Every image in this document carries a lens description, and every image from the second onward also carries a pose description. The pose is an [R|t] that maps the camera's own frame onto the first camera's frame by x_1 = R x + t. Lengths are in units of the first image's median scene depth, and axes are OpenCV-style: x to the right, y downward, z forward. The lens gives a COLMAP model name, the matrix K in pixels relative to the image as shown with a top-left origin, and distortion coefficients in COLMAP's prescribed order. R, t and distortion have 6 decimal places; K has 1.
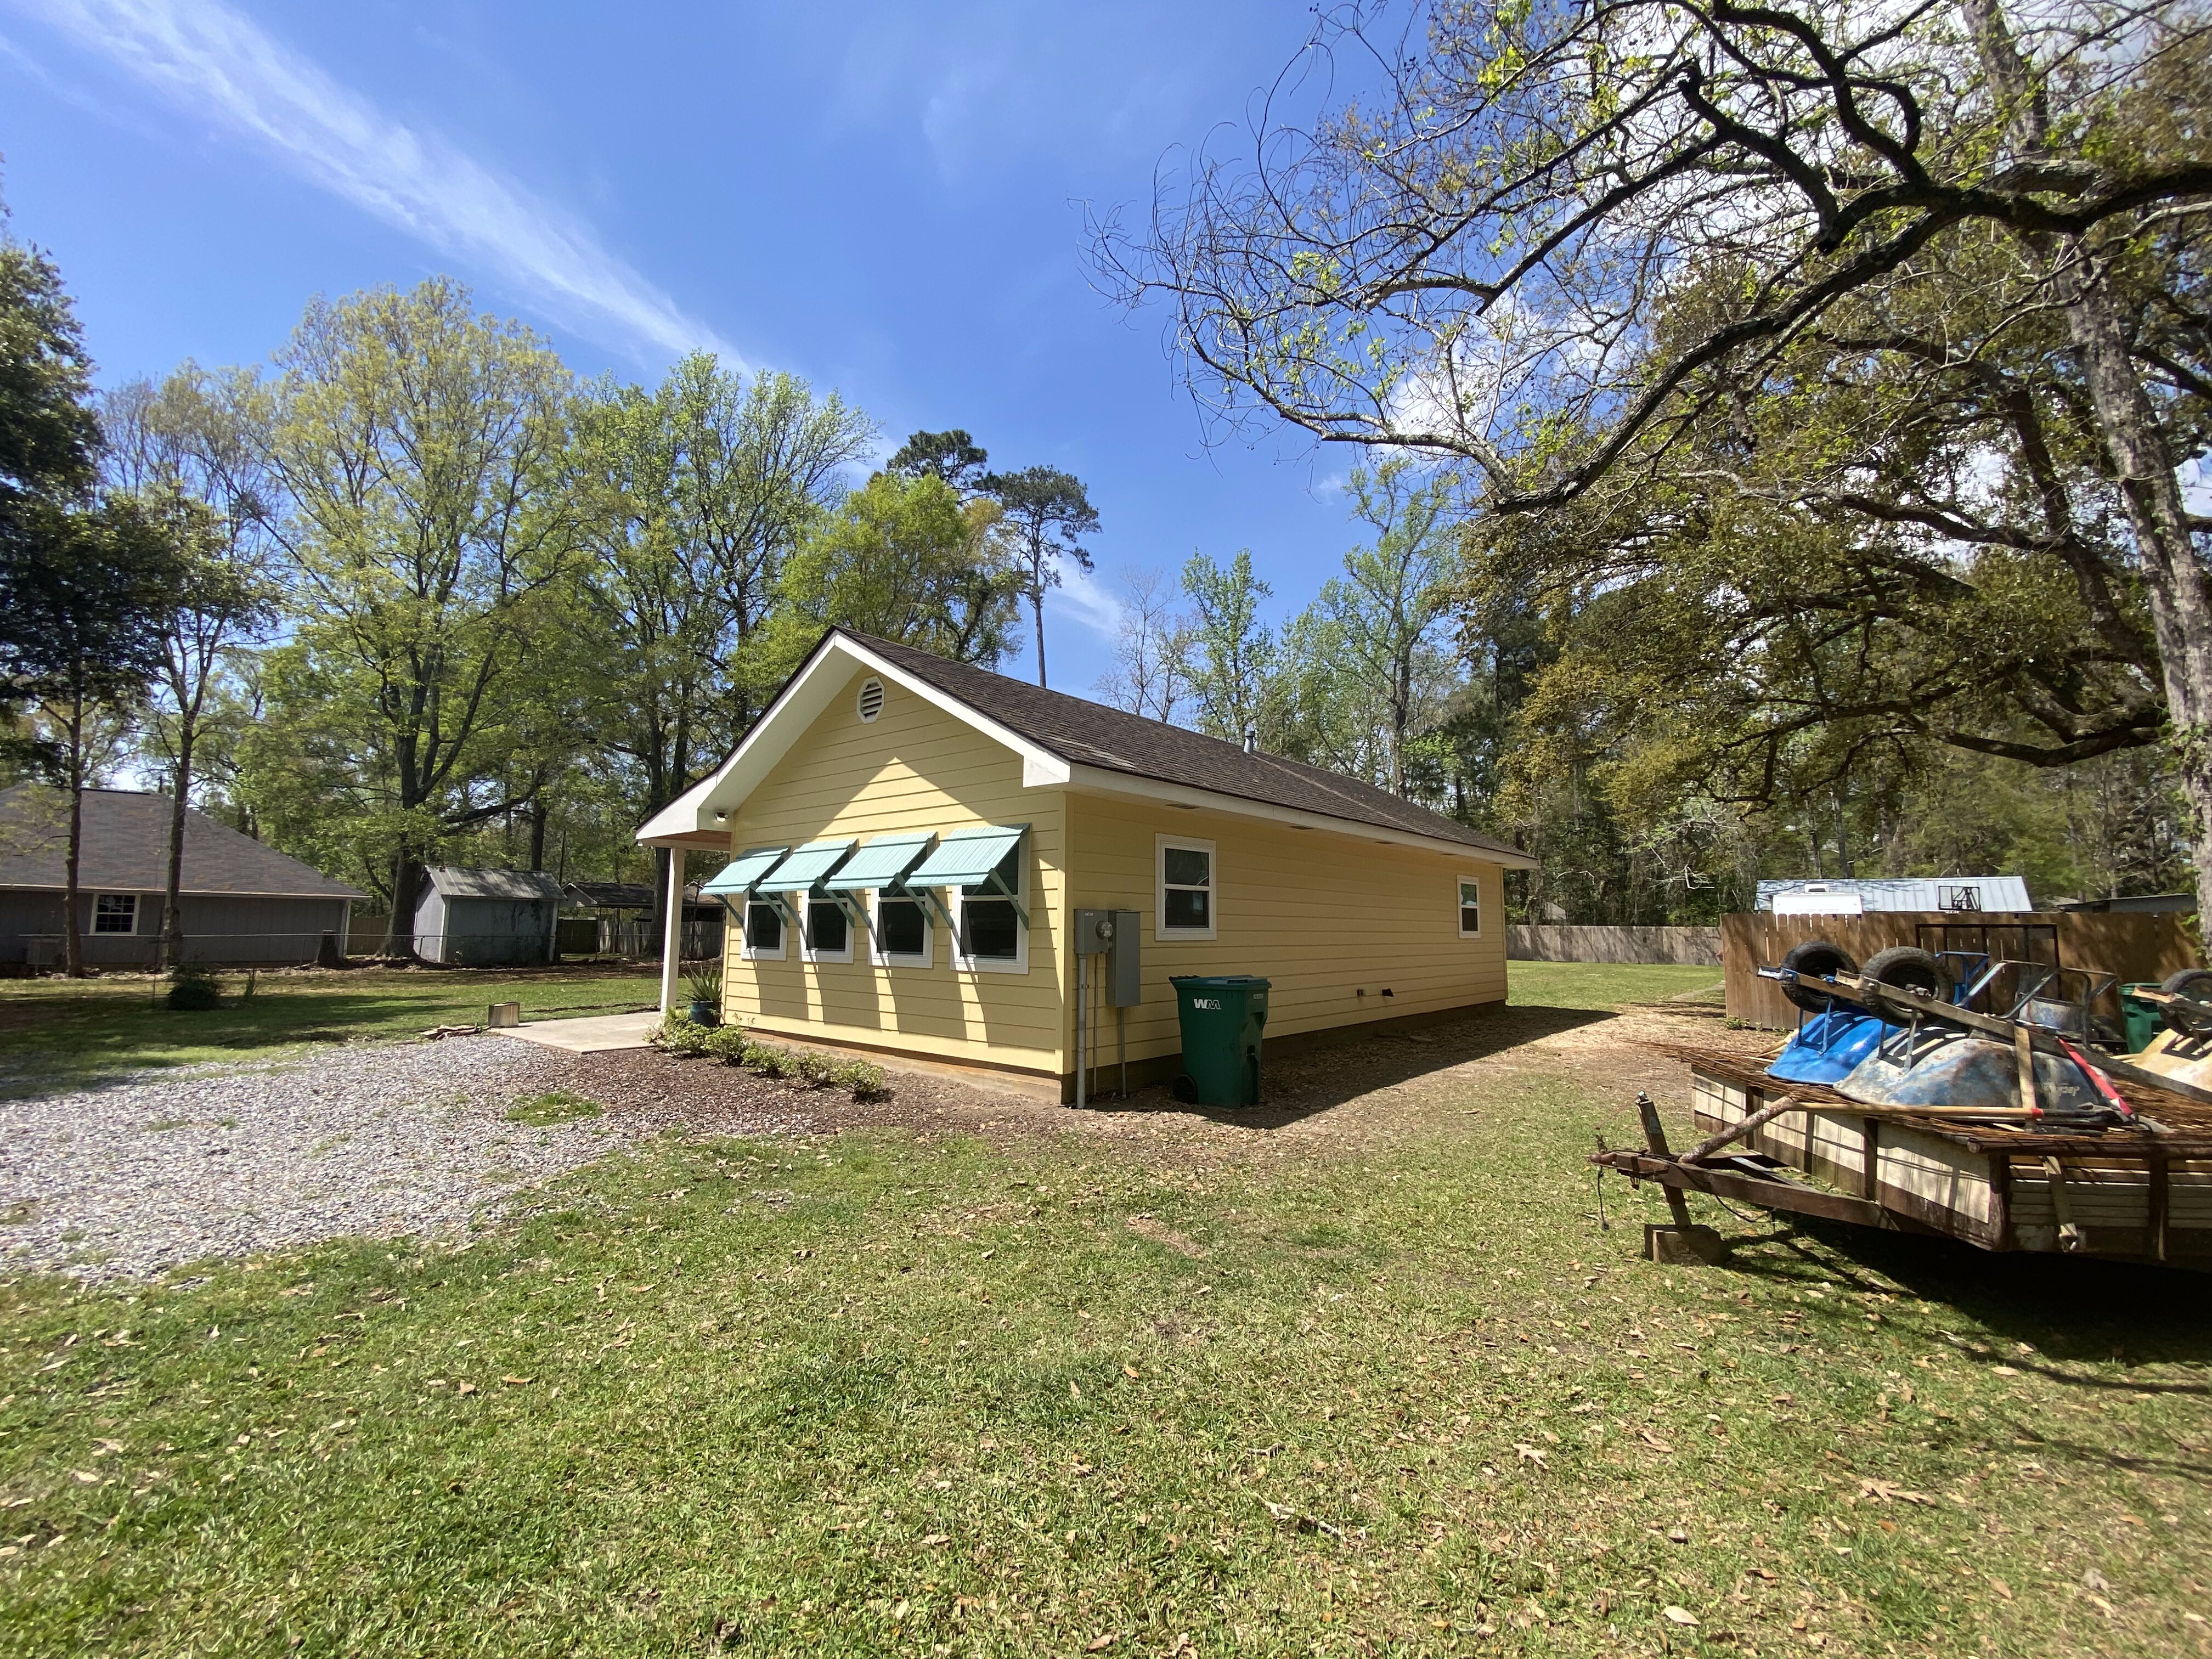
lens RADIAL K [[898.1, 0, 1109.2], [0, 898.1, 823.2], [0, 0, 1]] dist [0.003420, -0.004994]
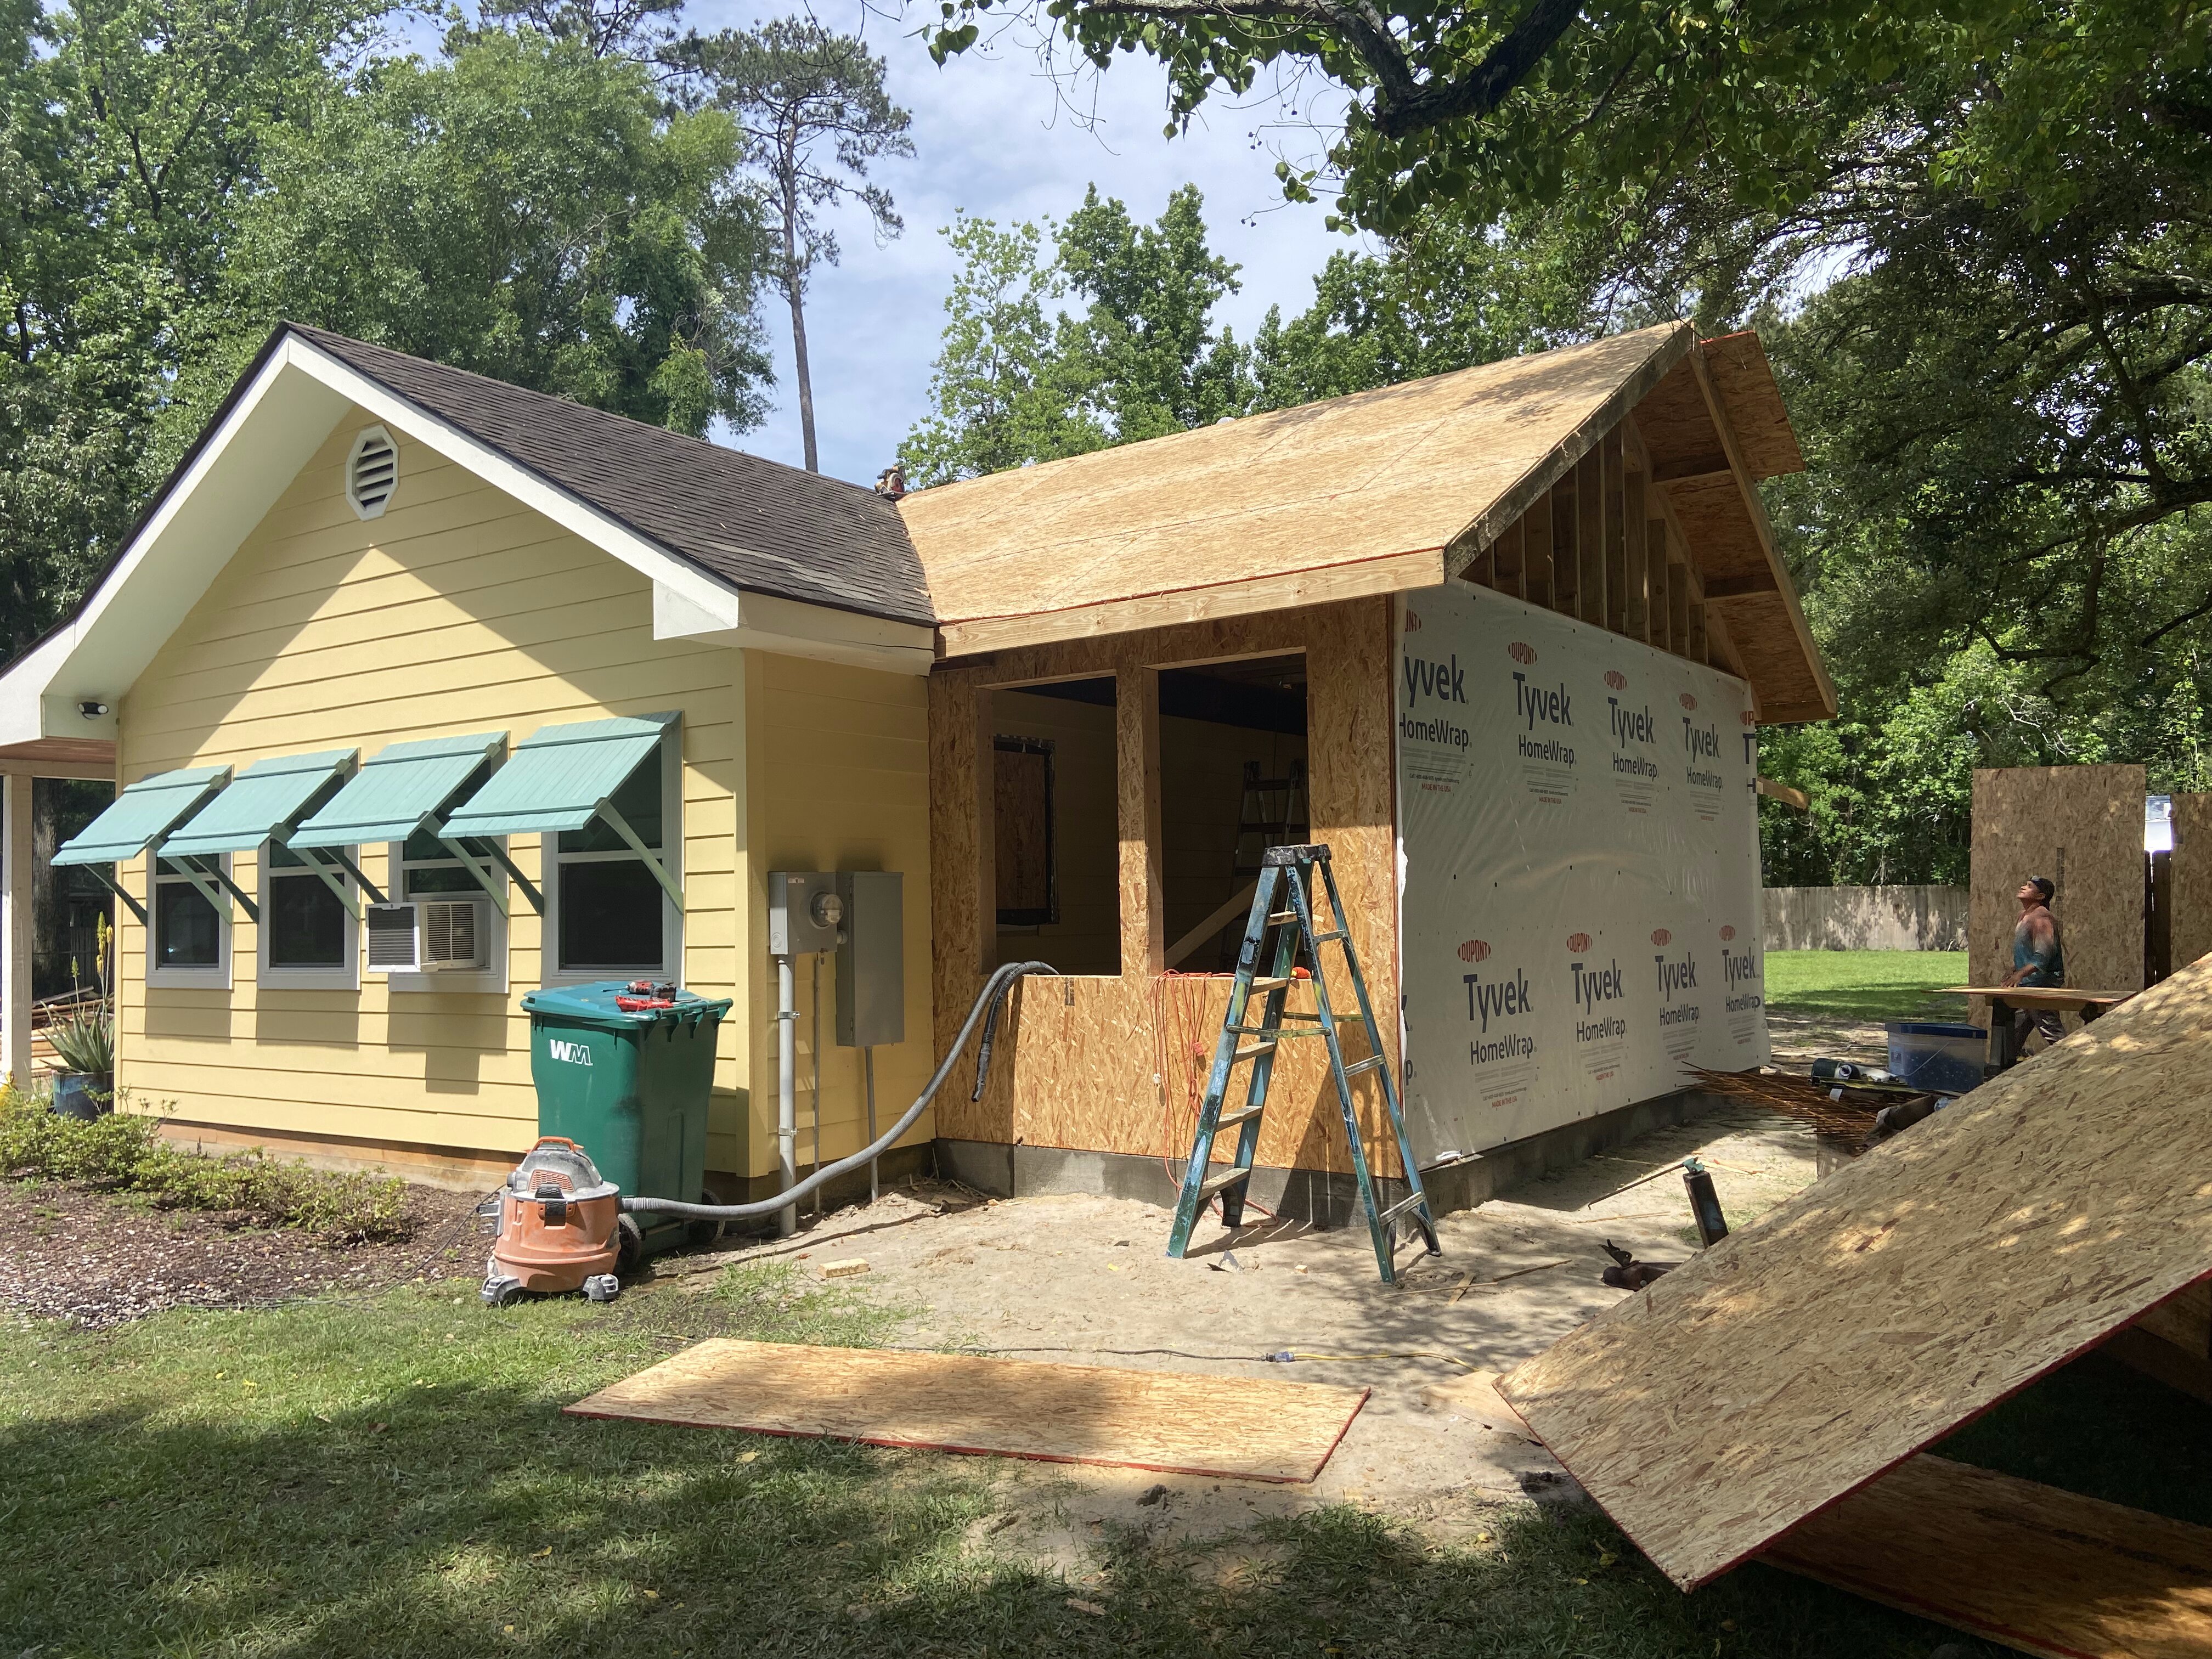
lens RADIAL K [[1688.0, 0, 1109.7], [0, 1688.0, 846.0], [0, 0, 1]] dist [0.011480, 0.003059]
pose [[0.995460, -0.022599, 0.092457, 0.052191], [0.015814, 0.997171, 0.073478, 0.008115], [-0.093856, -0.071682, 0.993002, -0.002502]]
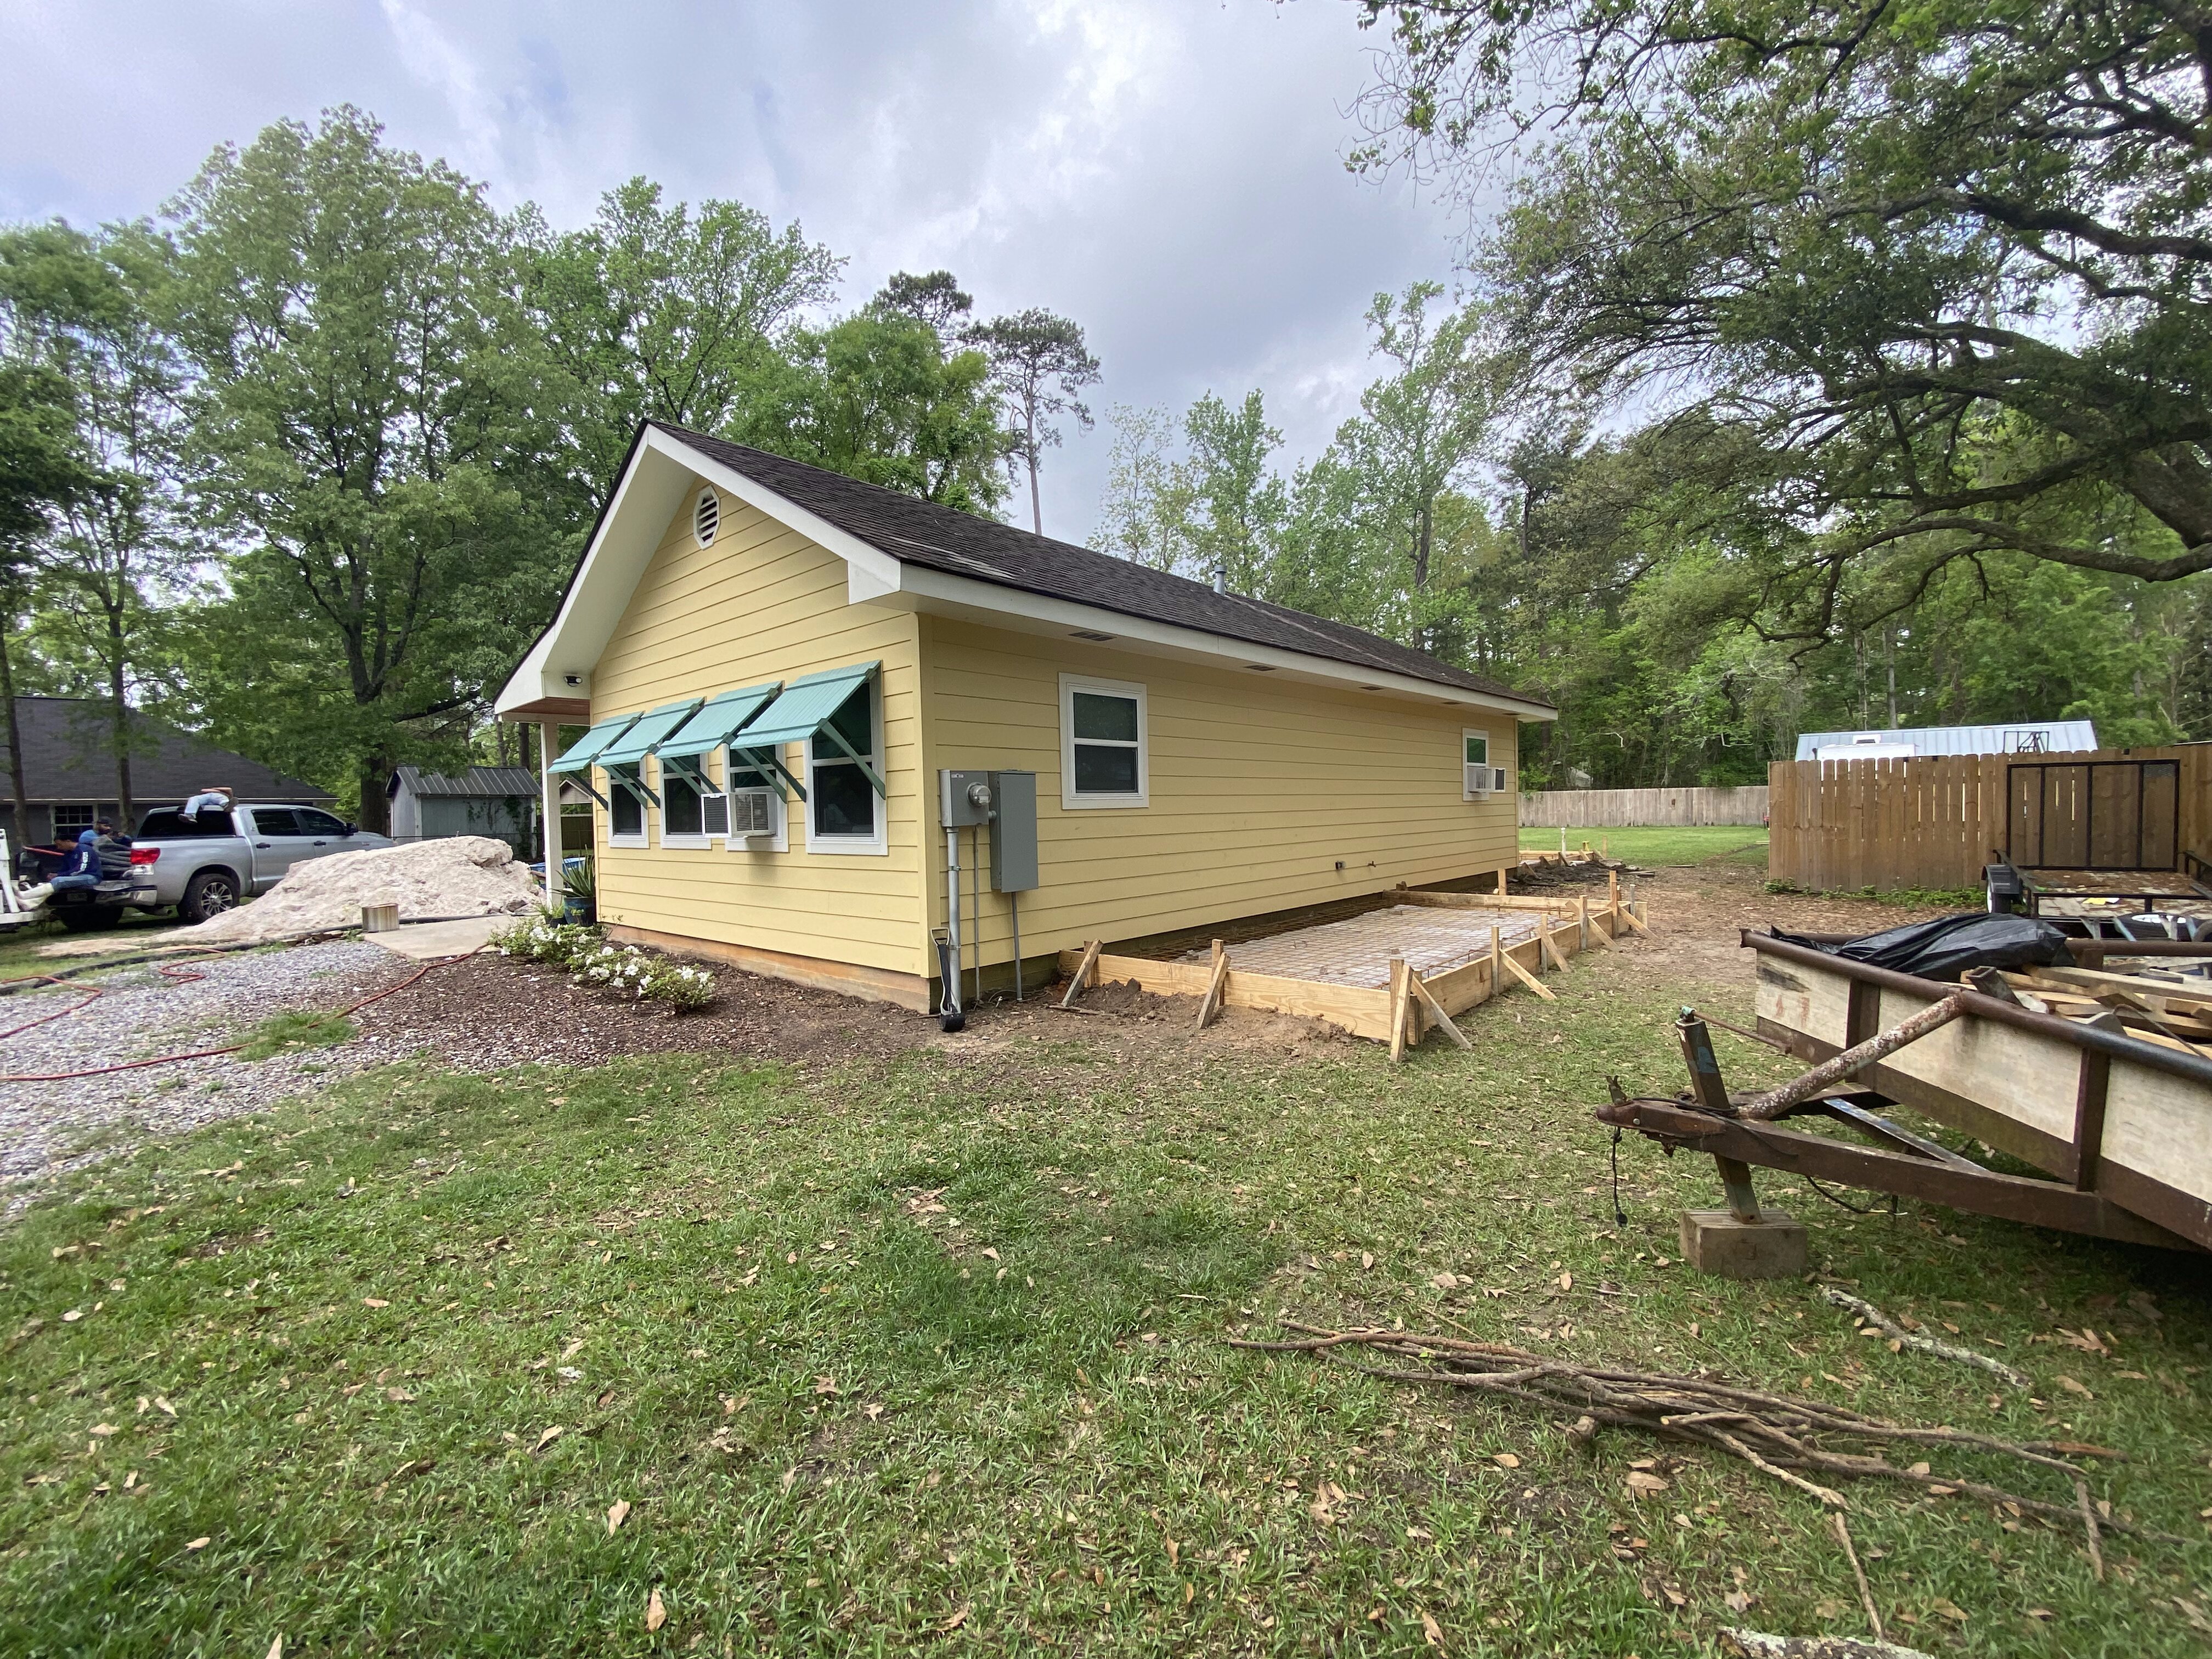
lens RADIAL K [[898.1, 0, 1111.2], [0, 898.1, 853.8], [0, 0, 1]] dist [0.003420, -0.004994]
pose [[0.999308, -0.030651, -0.021079, 0.090323], [0.033689, 0.985989, 0.163376, 0.034034], [0.015776, -0.163973, 0.986339, 0.171113]]
